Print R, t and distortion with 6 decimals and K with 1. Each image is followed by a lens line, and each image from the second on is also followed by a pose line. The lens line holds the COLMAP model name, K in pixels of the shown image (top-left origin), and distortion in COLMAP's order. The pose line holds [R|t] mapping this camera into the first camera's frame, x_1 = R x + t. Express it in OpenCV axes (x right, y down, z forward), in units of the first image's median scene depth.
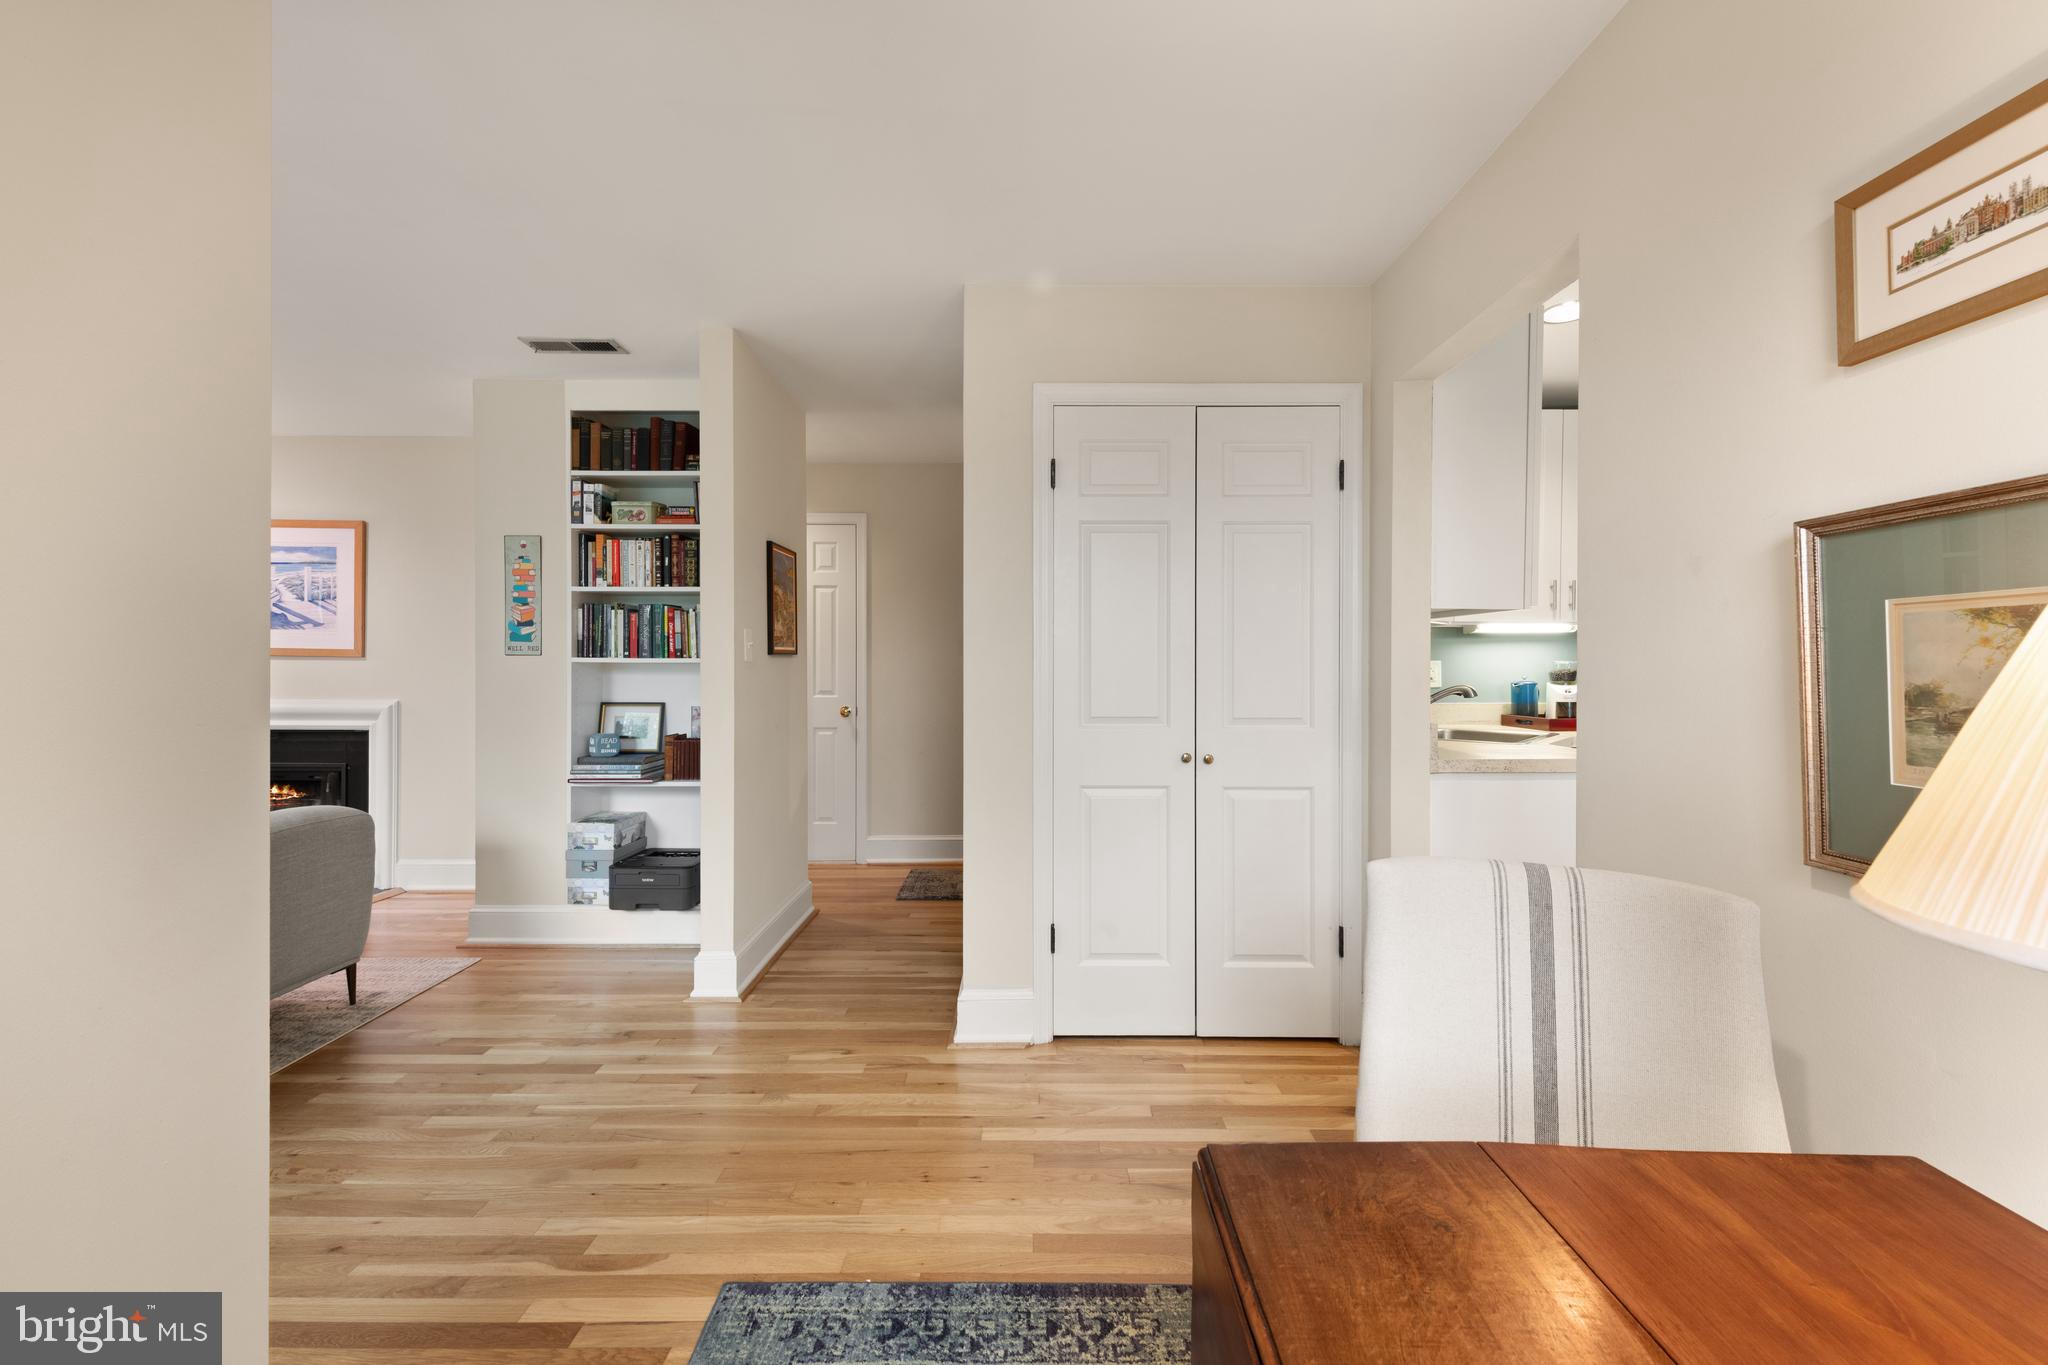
lens RADIAL K [[818.4, 0, 1029.3], [0, 818.4, 670.1], [0, 0, 1]] dist [0.013183, -0.004024]
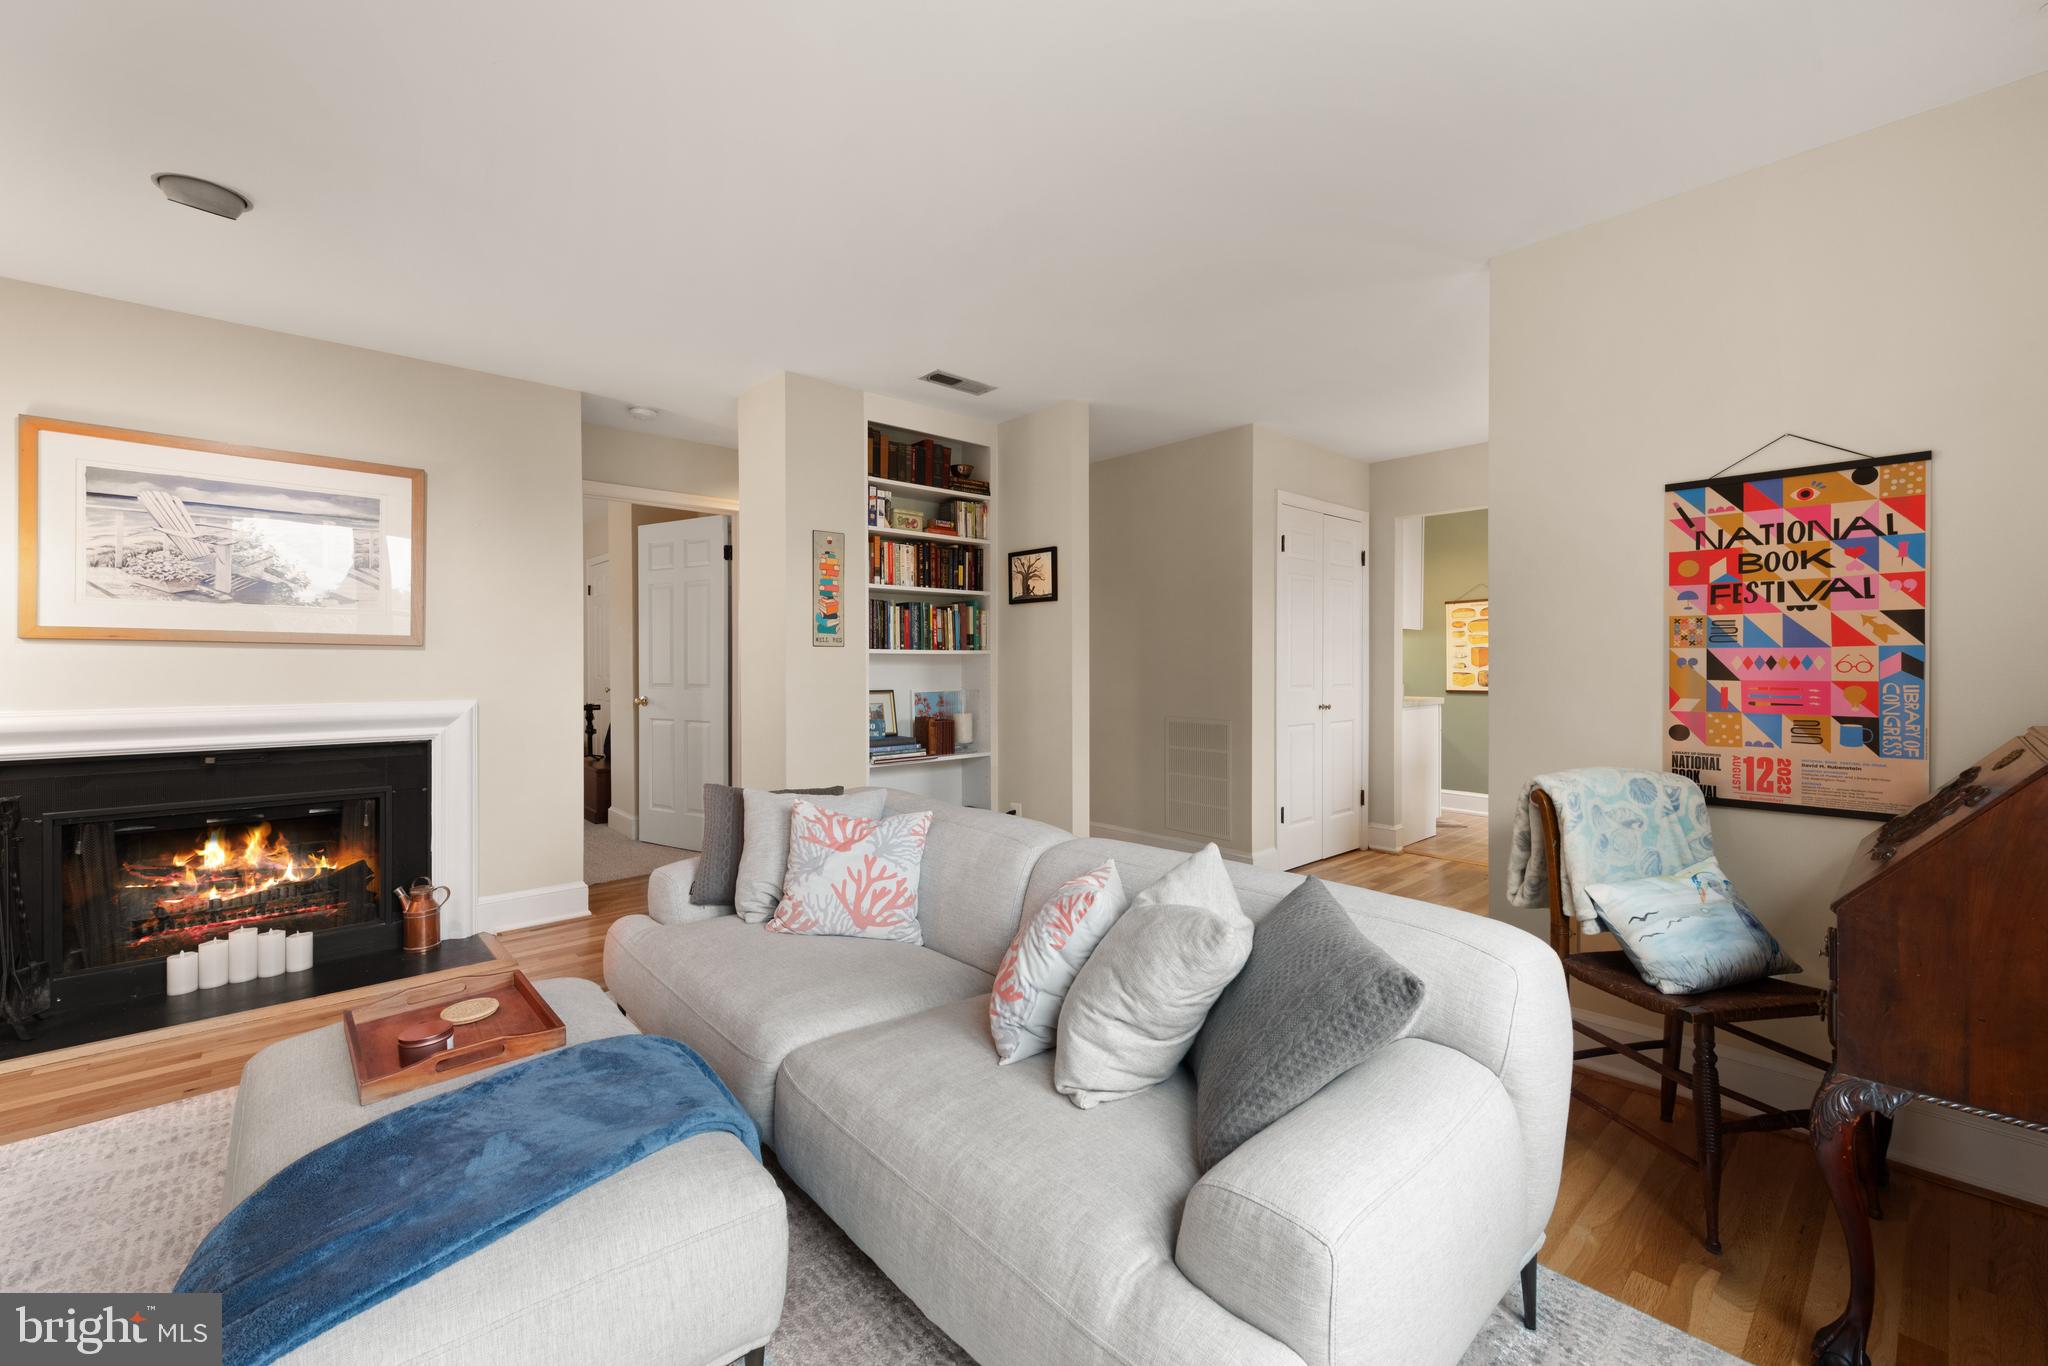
lens RADIAL K [[818.4, 0, 1028.2], [0, 818.4, 665.9], [0, 0, 1]] dist [0.013183, -0.004024]
pose [[0.744995, -0.007712, 0.667026, -1.114233], [0.006743, 0.999969, 0.004030, 0.003755], [-0.667036, 0.001495, 0.745024, 0.059223]]
